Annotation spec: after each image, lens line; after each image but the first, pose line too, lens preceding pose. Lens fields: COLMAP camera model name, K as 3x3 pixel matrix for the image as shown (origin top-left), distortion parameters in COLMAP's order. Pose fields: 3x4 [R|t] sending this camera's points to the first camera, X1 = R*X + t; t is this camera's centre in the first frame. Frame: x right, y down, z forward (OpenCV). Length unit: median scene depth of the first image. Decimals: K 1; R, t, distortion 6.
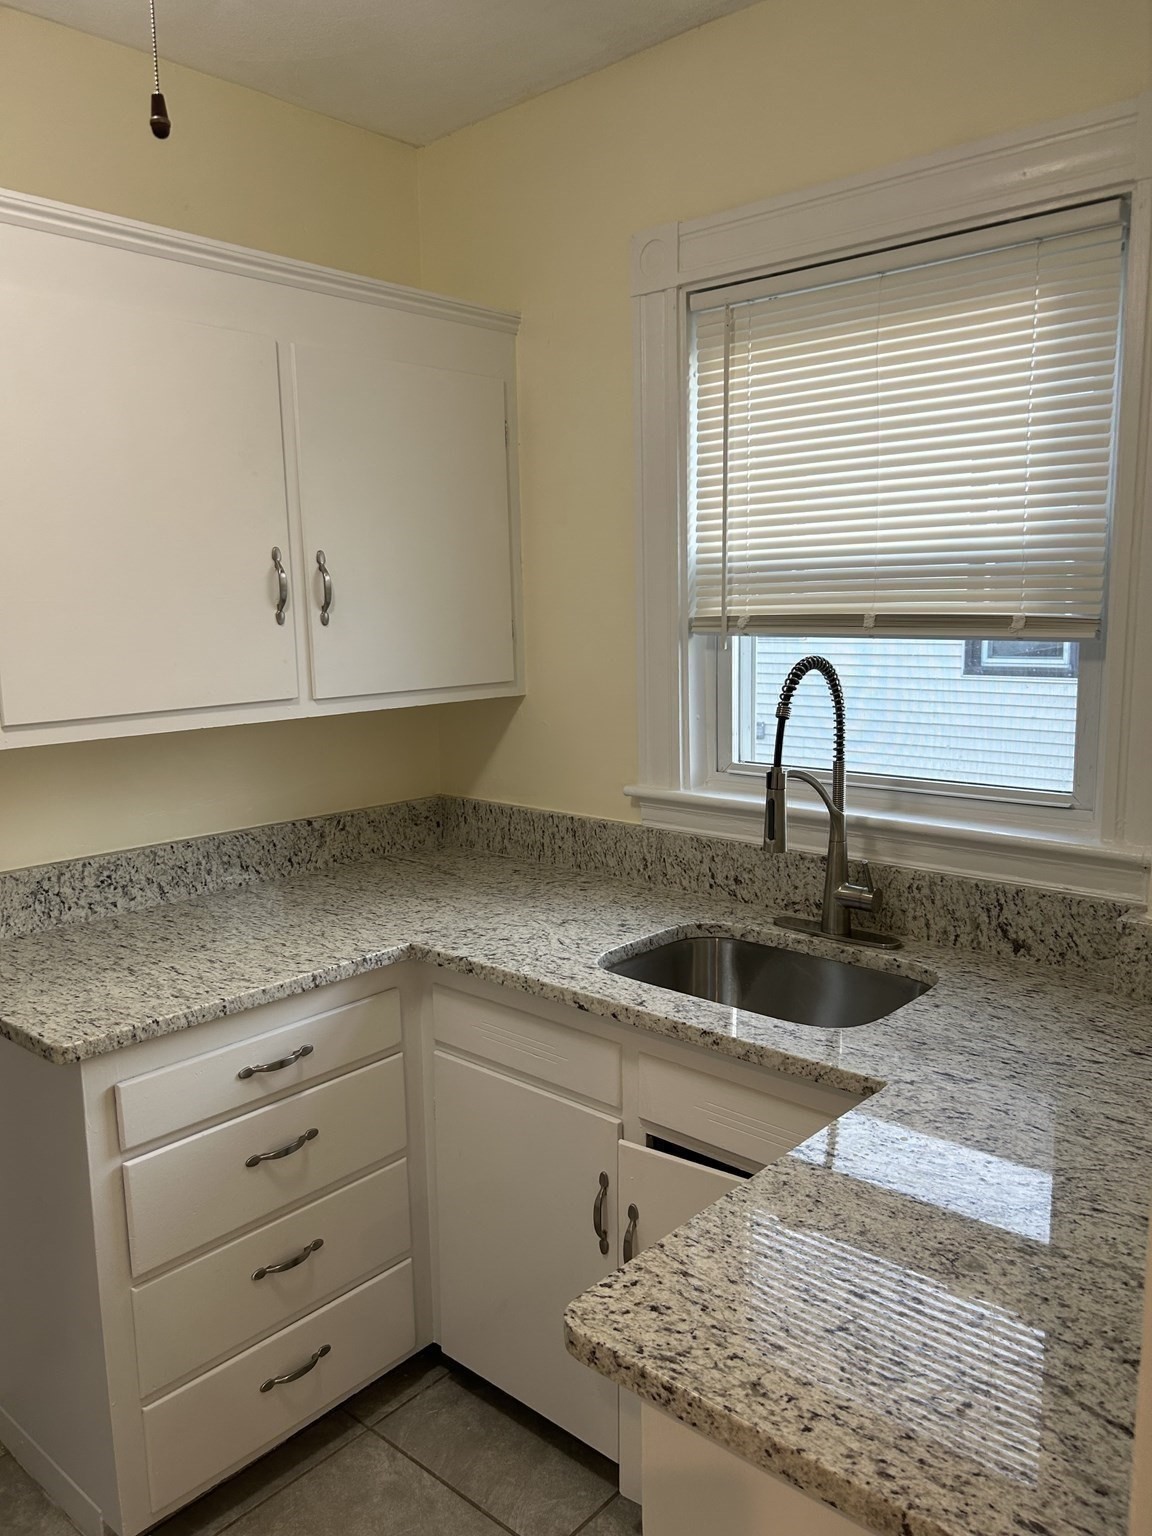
lens RADIAL K [[1156.4, 0, 579.7], [0, 1156.4, 776.0], [0, 0, 1]] dist [0.033536, -0.039663]
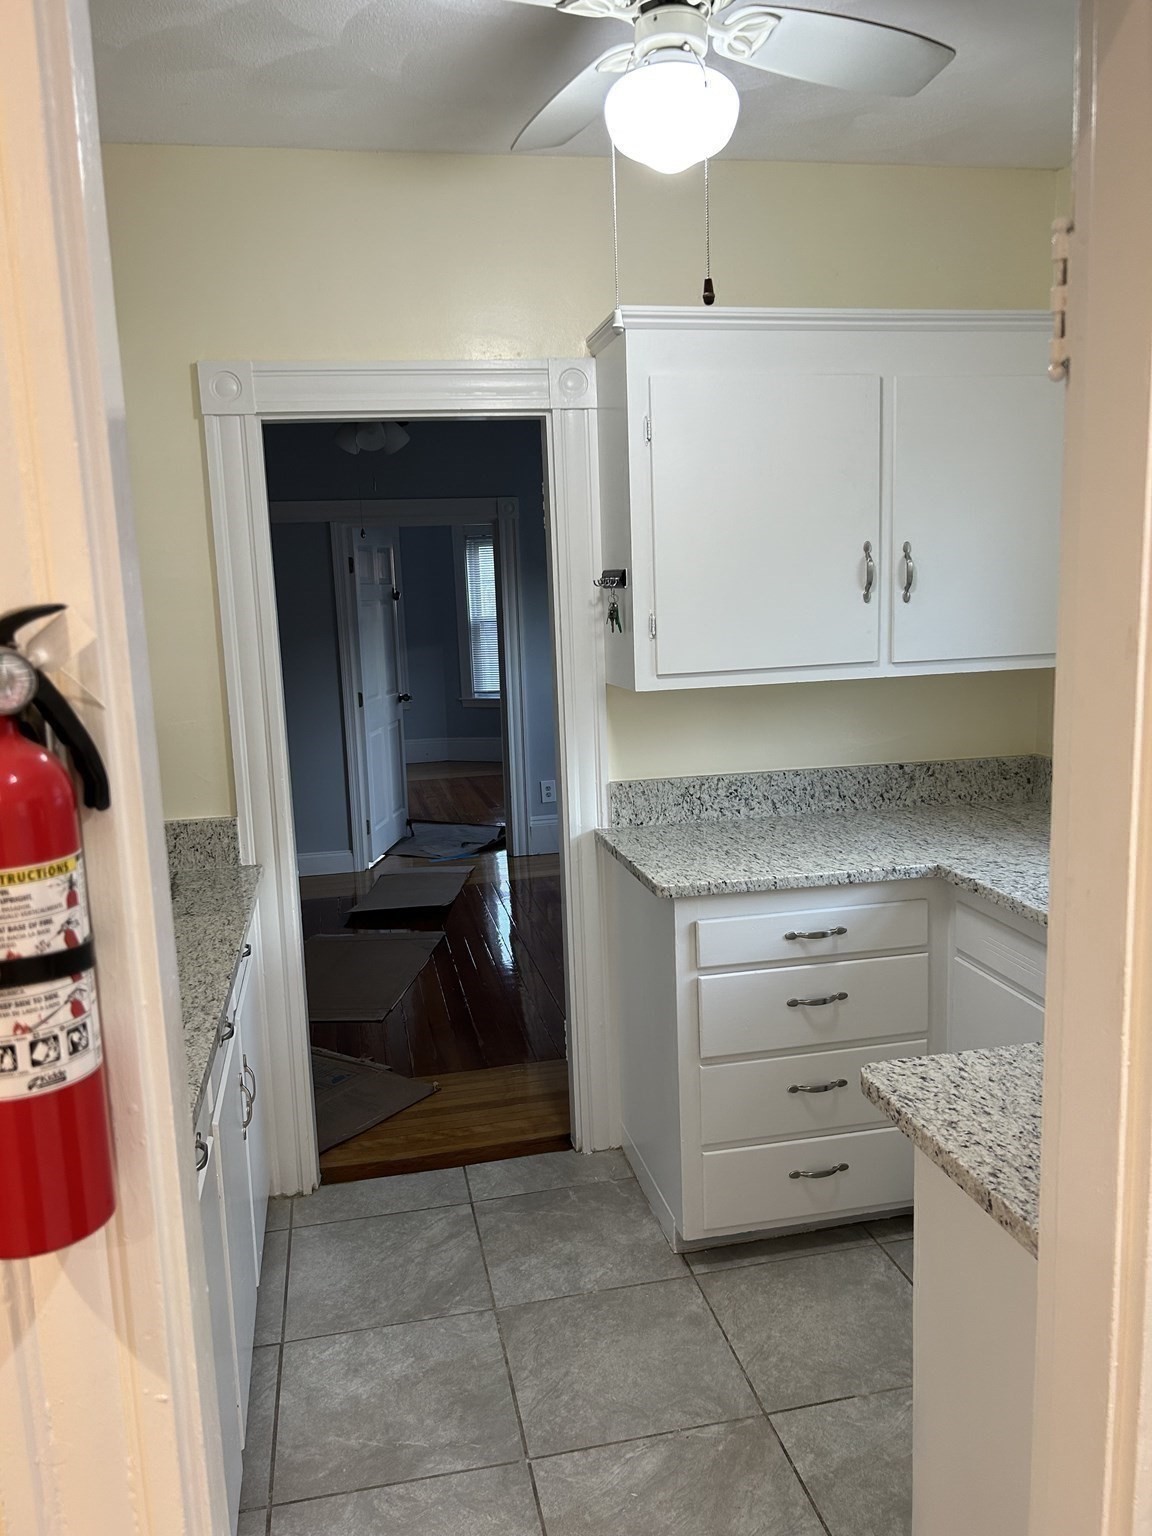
lens RADIAL K [[1175.6, 0, 579.1], [0, 1175.6, 776.8], [0, 0, 1]] dist [0.054081, -0.050230]
pose [[0.799328, 0.086106, -0.594693, 0.289212], [-0.071716, 0.996276, 0.047858, 0.020531], [0.596600, 0.004394, 0.802527, -0.229900]]
